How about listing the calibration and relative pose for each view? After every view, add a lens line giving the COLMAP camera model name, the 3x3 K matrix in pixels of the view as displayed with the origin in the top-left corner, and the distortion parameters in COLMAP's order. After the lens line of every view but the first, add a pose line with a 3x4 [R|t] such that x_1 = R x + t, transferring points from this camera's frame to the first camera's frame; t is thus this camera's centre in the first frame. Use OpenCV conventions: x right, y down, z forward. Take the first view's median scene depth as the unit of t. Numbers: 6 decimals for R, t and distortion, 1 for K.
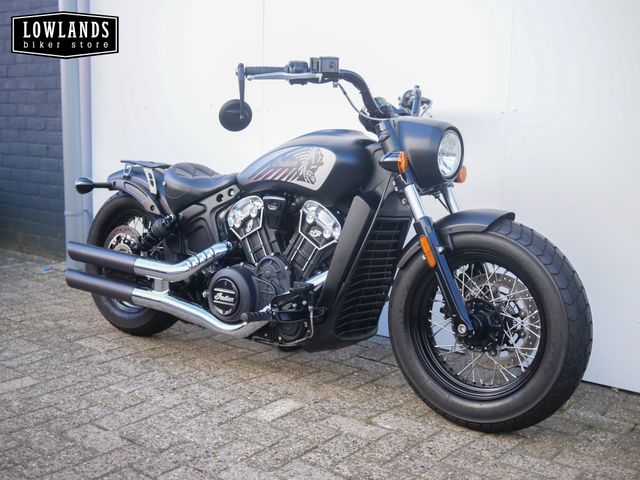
lens RADIAL K [[740.3, 0, 320.0], [0, 740.3, 240.0], [0, 0, 1]] dist [-0.017805, 0.027679]
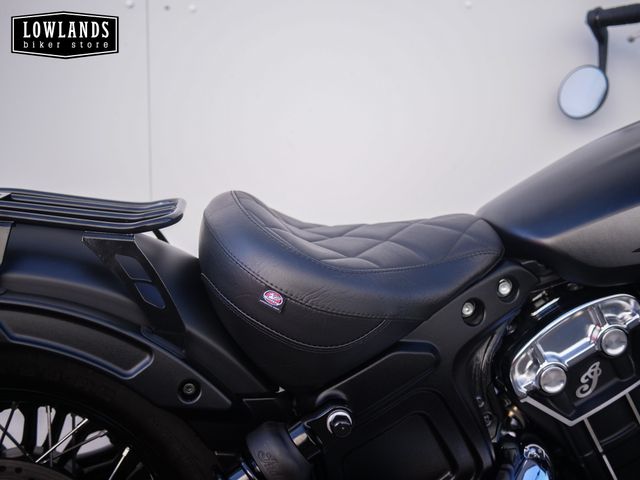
lens RADIAL K [[740.3, 0, 320.0], [0, 740.3, 240.0], [0, 0, 1]] dist [-0.017805, 0.027679]
pose [[0.693748, -0.183564, 0.696433, -0.430666], [0.085657, 0.981141, 0.173279, -0.161000], [-0.715106, -0.060557, 0.696388, 0.922150]]
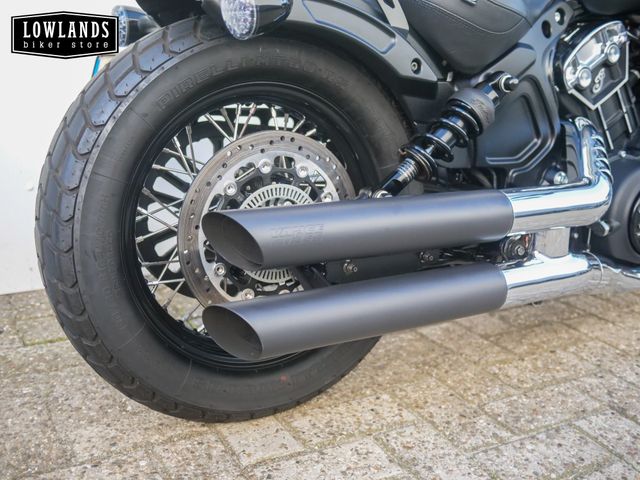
lens RADIAL K [[740.3, 0, 320.0], [0, 740.3, 240.0], [0, 0, 1]] dist [-0.017805, 0.027679]
pose [[0.372562, -0.276813, 0.885761, -0.708962], [0.104267, 0.960918, 0.256445, -0.070313], [-0.922131, -0.003186, 0.386864, 1.052749]]
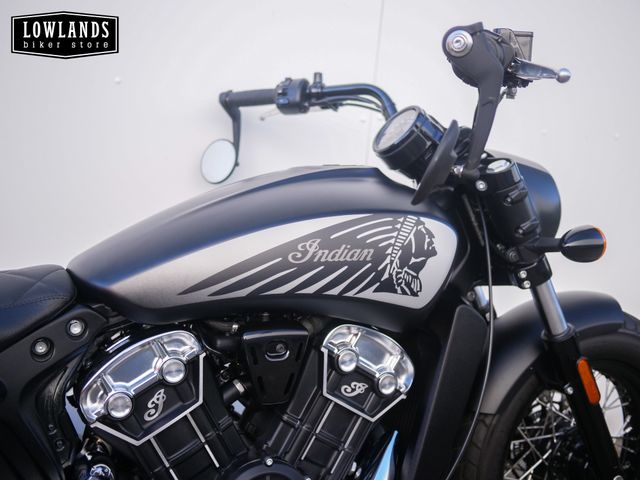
lens RADIAL K [[740.3, 0, 320.0], [0, 740.3, 240.0], [0, 0, 1]] dist [-0.017805, 0.027679]
pose [[0.458988, -0.124814, 0.879631, -0.419868], [0.048720, 0.992129, 0.115355, -0.158880], [-0.887106, -0.010091, 0.461456, 0.796296]]
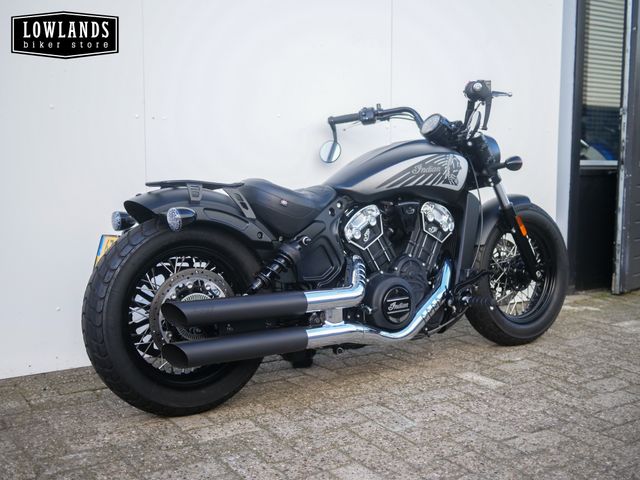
lens RADIAL K [[740.3, 0, 320.0], [0, 740.3, 240.0], [0, 0, 1]] dist [-0.017805, 0.027679]
pose [[0.301218, -0.120277, 0.945939, -1.141071], [0.145382, 0.986208, 0.079103, -0.108887], [-0.942408, 0.113695, 0.314549, 0.801057]]
